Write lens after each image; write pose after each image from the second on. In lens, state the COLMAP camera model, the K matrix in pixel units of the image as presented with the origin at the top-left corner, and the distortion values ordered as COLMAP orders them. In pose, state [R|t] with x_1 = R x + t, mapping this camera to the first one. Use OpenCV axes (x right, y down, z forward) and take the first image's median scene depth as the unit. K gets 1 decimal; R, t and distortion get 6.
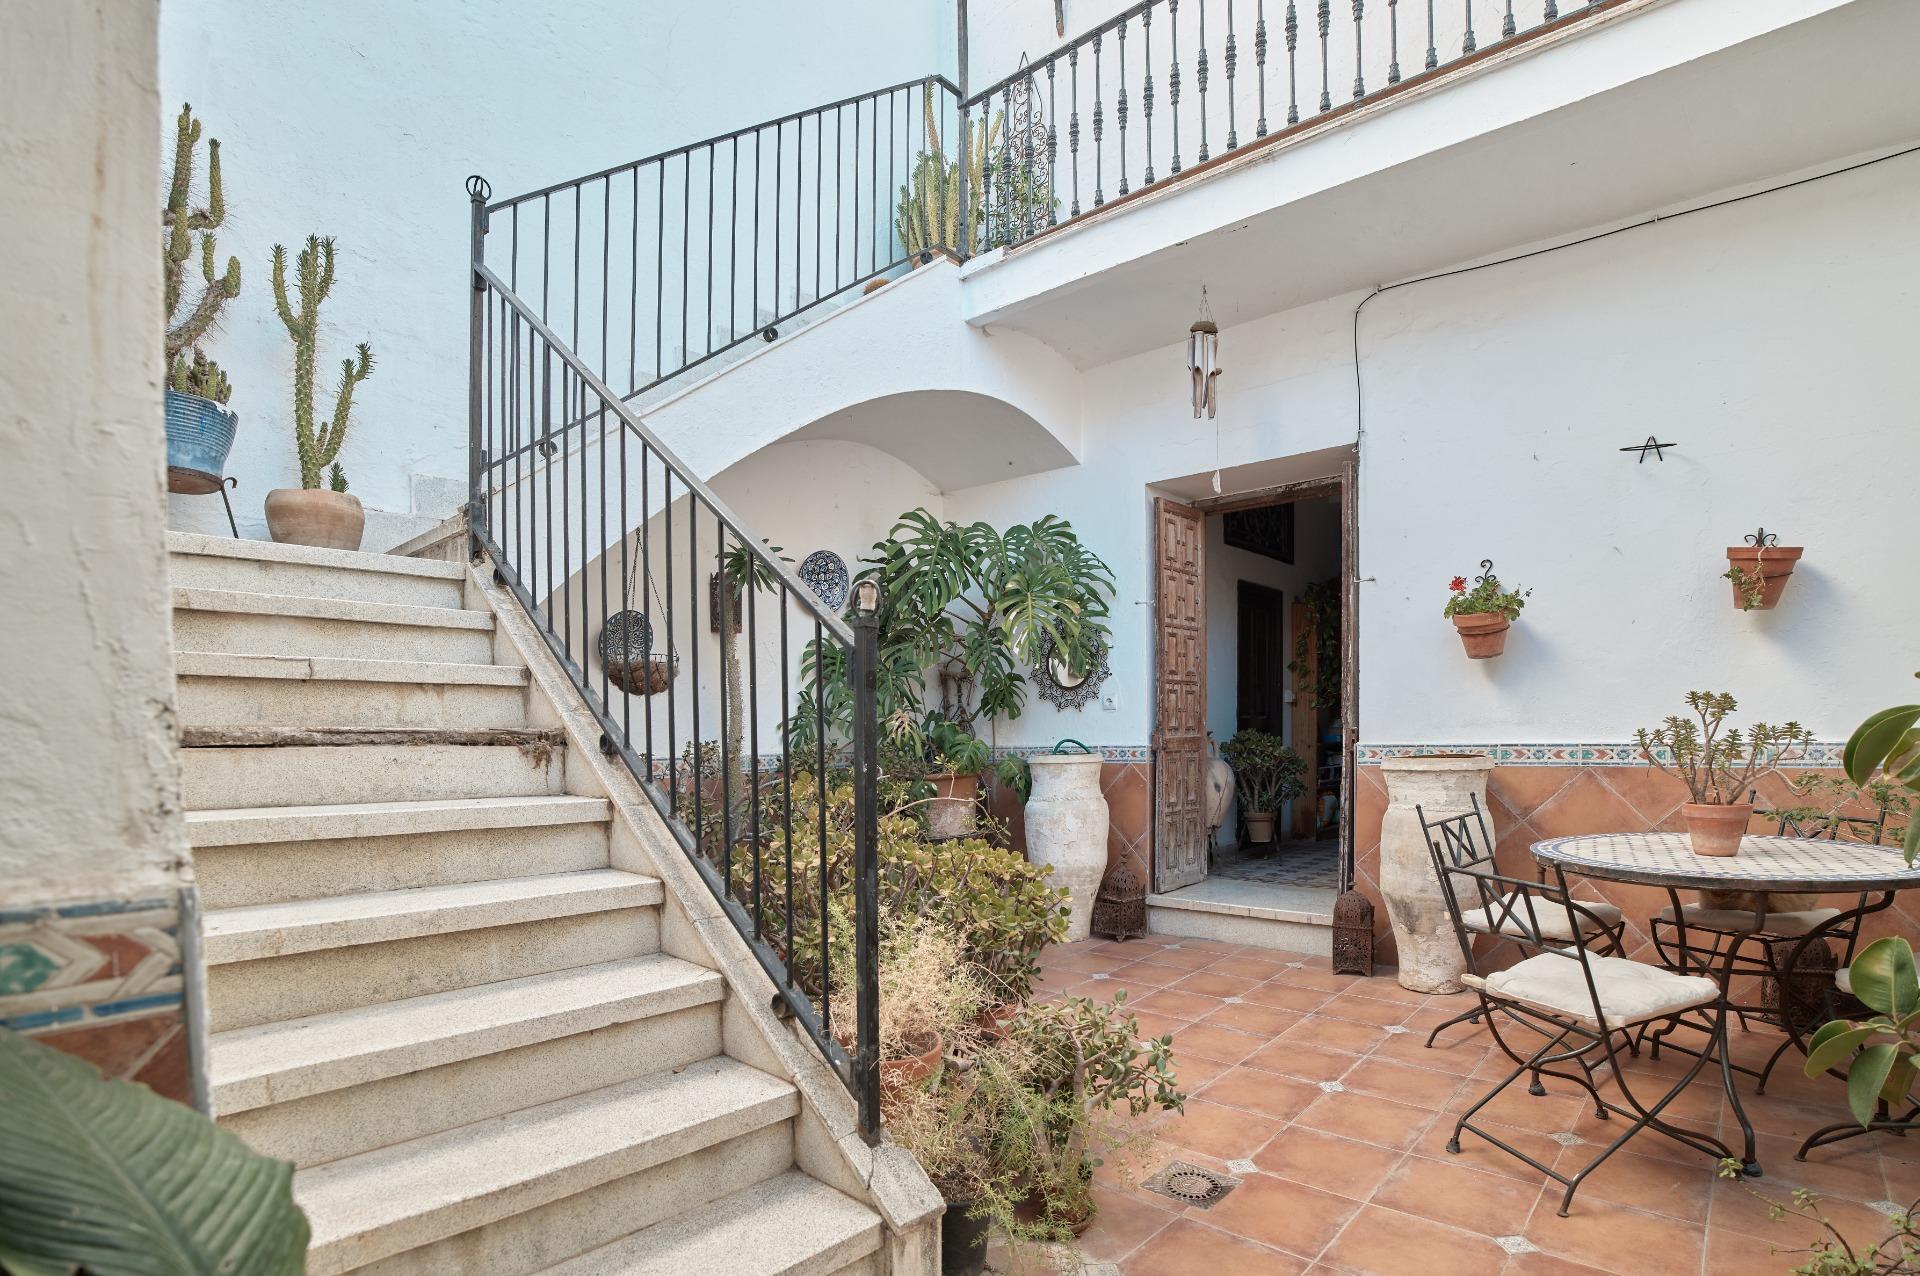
lens RADIAL K [[944.7, 0, 960.9], [0, 944.7, 803.3], [0, 0, 1]] dist [-0.063984, 0.013874]
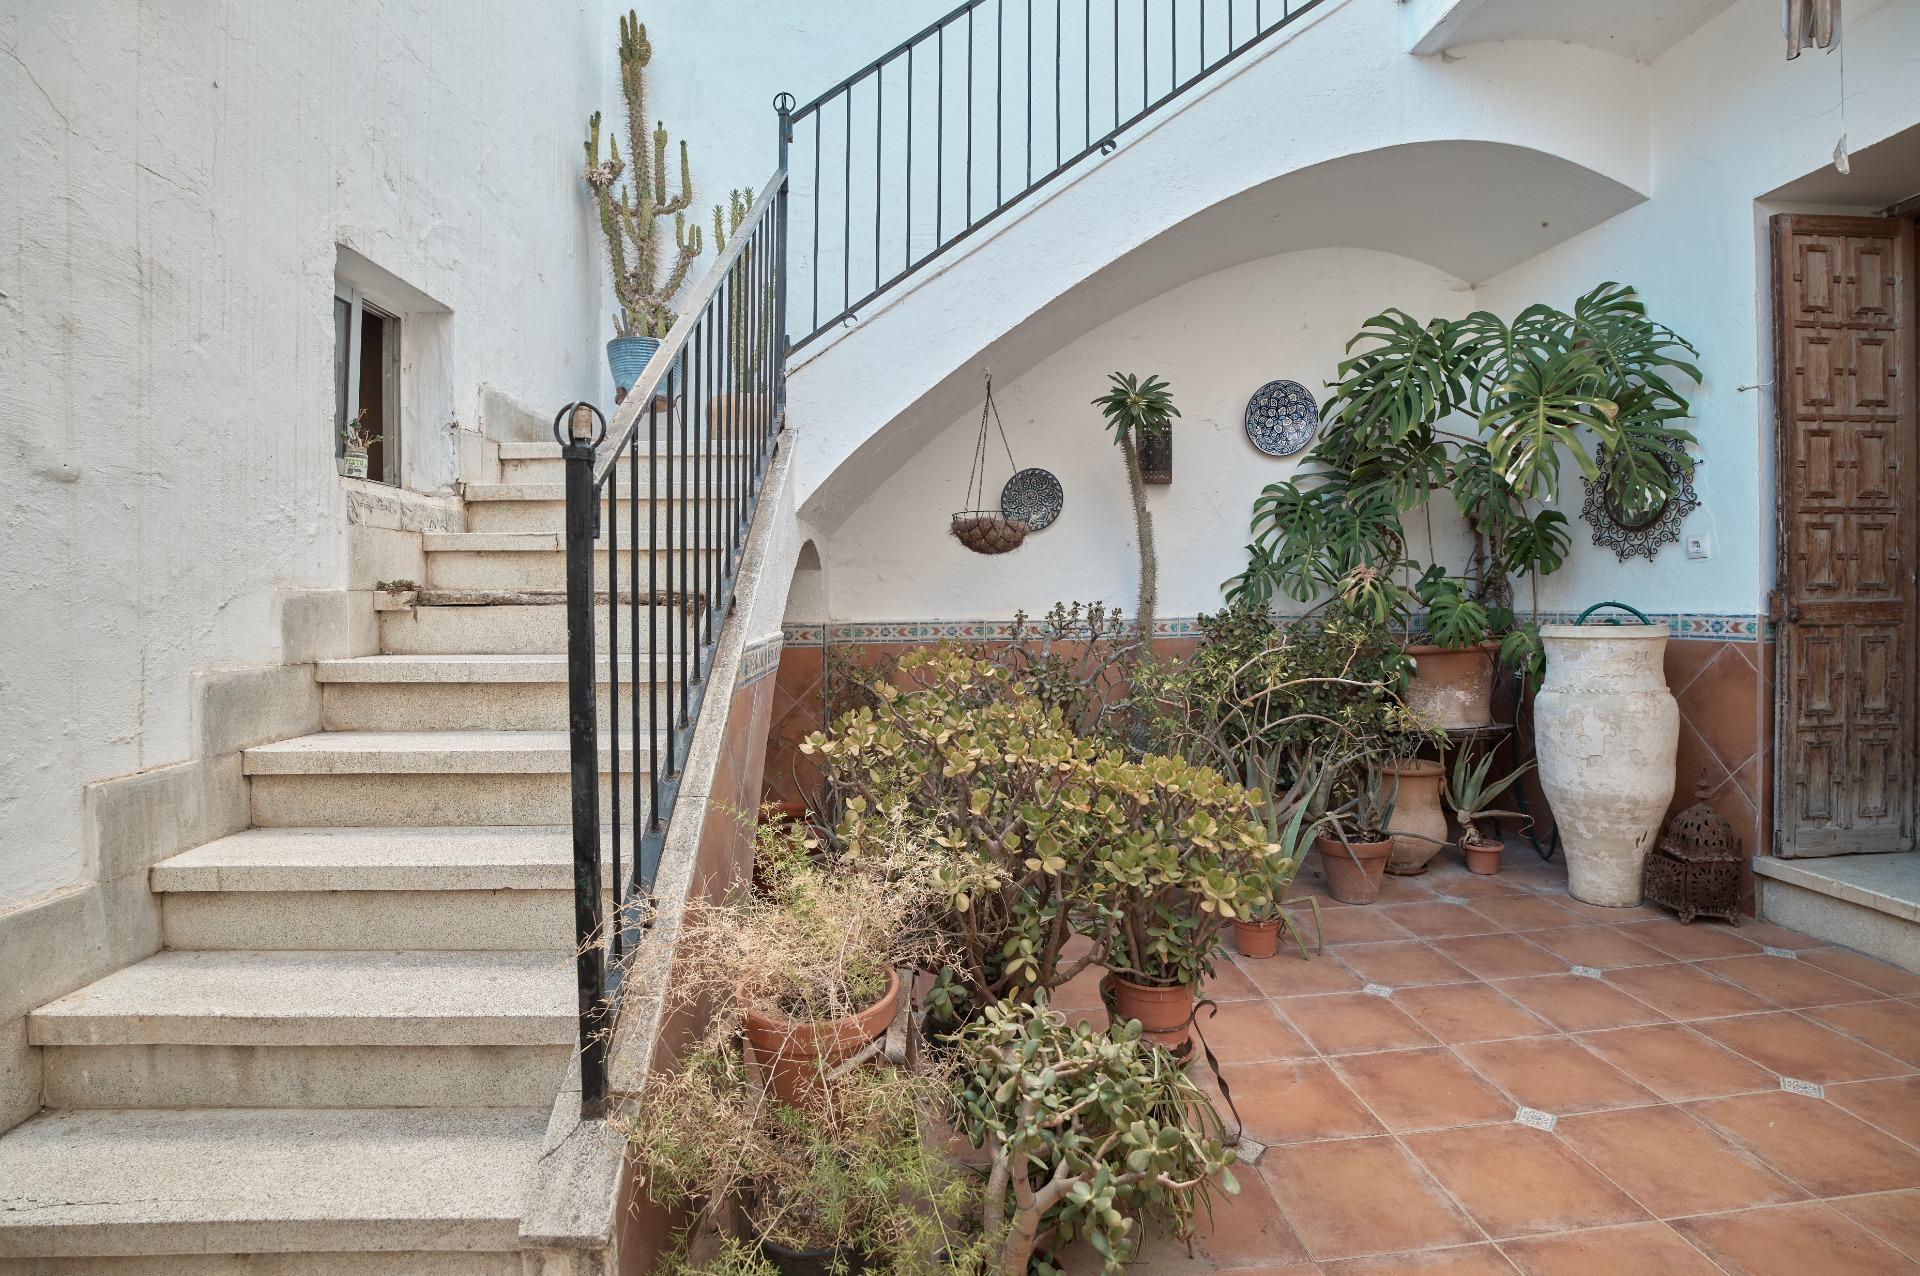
lens RADIAL K [[894.9, 0, 958.7], [0, 894.9, 616.2], [0, 0, 1]] dist [-0.075076, 0.021716]
pose [[0.714054, 0.021204, -0.699769, 0.213130], [-0.053081, 0.998304, -0.023915, -0.019130], [0.698075, 0.054221, 0.713968, 0.232191]]
